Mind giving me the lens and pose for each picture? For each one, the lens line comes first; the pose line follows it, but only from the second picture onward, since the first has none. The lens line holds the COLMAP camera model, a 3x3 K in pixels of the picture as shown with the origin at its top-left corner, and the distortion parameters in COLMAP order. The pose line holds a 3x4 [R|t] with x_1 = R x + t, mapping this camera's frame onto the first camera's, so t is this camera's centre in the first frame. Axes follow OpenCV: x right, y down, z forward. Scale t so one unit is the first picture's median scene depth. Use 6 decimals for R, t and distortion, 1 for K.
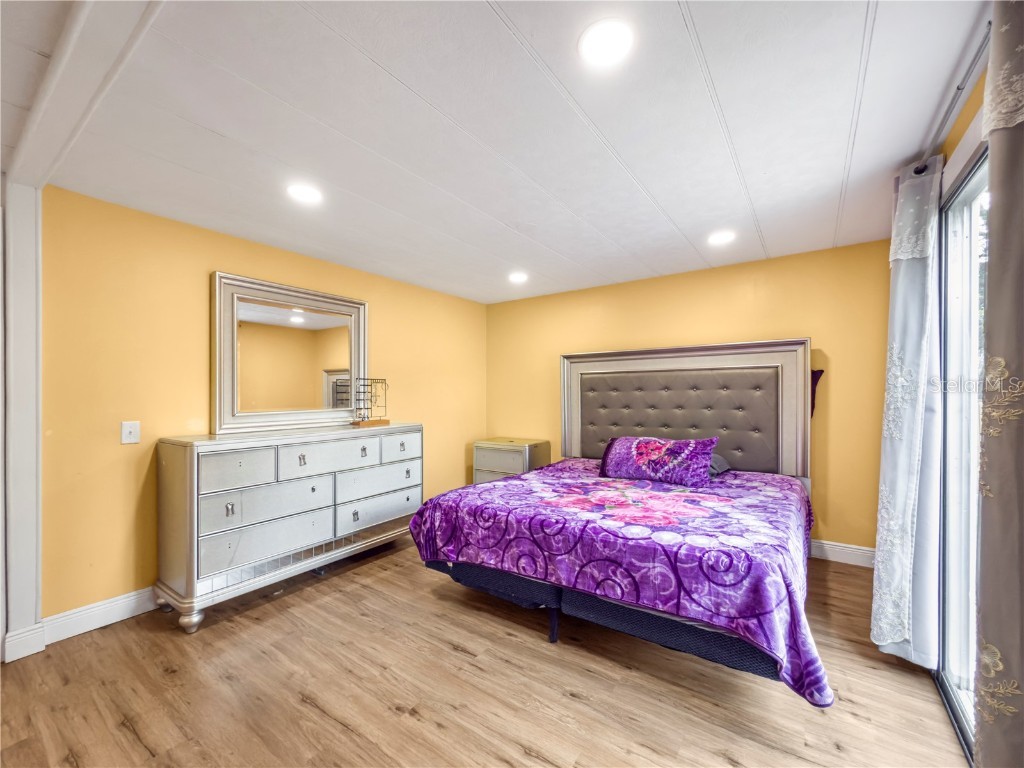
lens RADIAL K [[419.3, 0, 512.2], [0, 419.3, 391.0], [0, 0, 1]] dist [-0.002310, 0.000429]
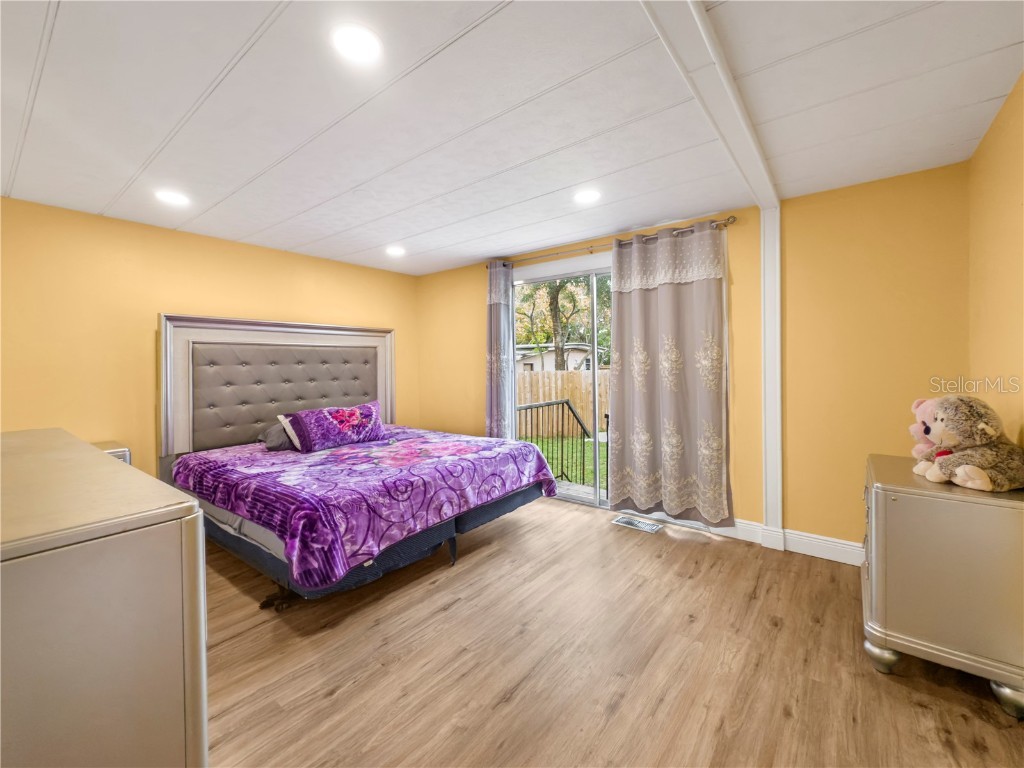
lens RADIAL K [[419.3, 0, 508.2], [0, 419.3, 365.8], [0, 0, 1]] dist [-0.002310, 0.000429]
pose [[0.064532, 0.003075, 0.997911, -1.037231], [0.008527, 0.999957, -0.003633, 0.016760], [-0.997879, 0.008743, 0.064503, 0.691221]]
